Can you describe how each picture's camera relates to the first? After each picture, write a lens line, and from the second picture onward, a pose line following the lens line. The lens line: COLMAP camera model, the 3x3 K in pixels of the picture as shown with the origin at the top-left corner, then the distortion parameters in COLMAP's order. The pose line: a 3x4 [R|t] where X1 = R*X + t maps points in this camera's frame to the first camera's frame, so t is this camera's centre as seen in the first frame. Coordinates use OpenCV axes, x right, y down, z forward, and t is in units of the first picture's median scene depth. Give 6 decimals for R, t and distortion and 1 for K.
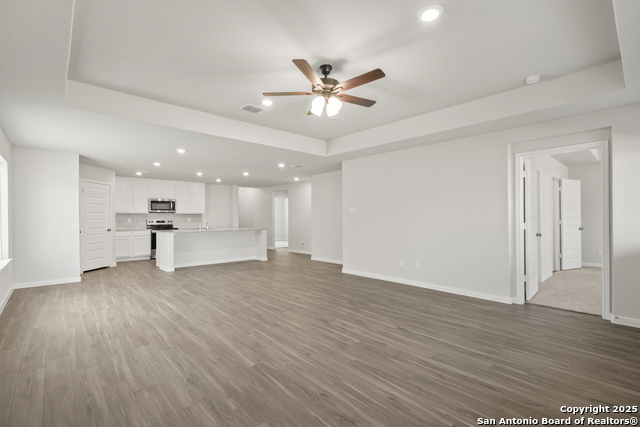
lens RADIAL K [[292.9, 0, 319.6], [0, 292.9, 217.0], [0, 0, 1]] dist [0.000158, 0.000098]
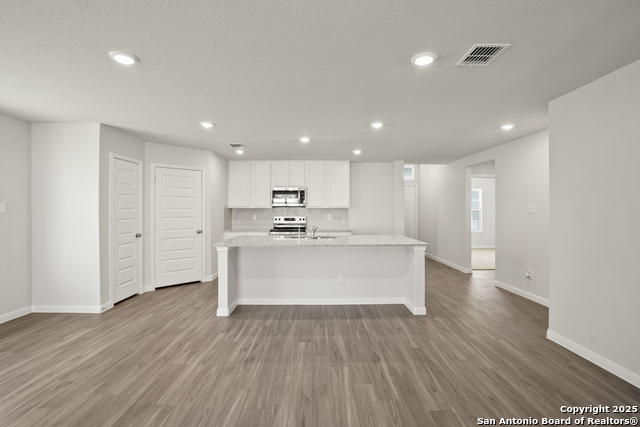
lens RADIAL K [[297.7, 0, 322.6], [0, 297.7, 208.8], [0, 0, 1]] dist [-0.035757, 0.000166]
pose [[0.754554, 0.002441, -0.656233, -0.002311], [-0.001837, 0.999997, 0.001607, -0.017228], [0.656235, -0.000007, 0.754557, 0.748664]]
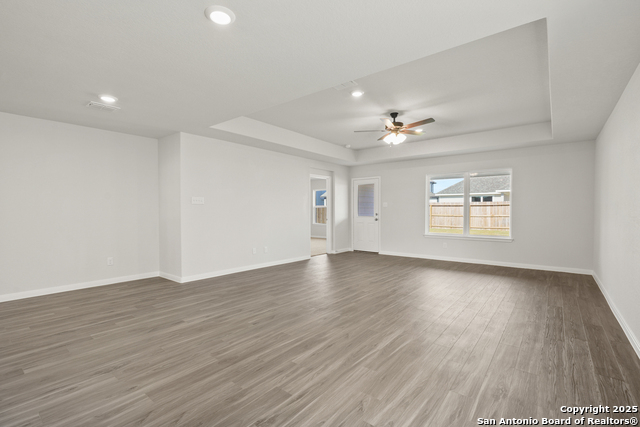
lens RADIAL K [[295.9, 0, 317.4], [0, 295.9, 212.4], [0, 0, 1]] dist [0.000414, 0.000044]
pose [[-0.154827, -0.004500, 0.987931, -0.722678], [-0.002583, 0.999988, 0.004150, 0.007605], [-0.987938, -0.001909, -0.154837, 0.799759]]
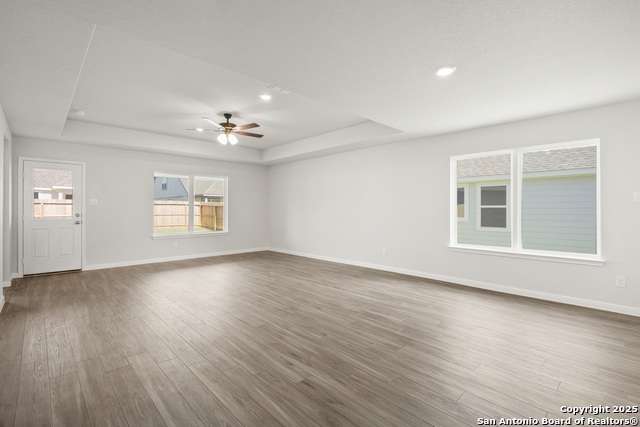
lens RADIAL K [[295.9, 0, 317.4], [0, 295.9, 212.4], [0, 0, 1]] dist [0.000414, 0.000044]
pose [[-0.999646, 0.000589, -0.026595, -0.205942], [0.000439, 0.999984, 0.005647, 0.006606], [0.026598, 0.005633, -0.999630, 1.268251]]
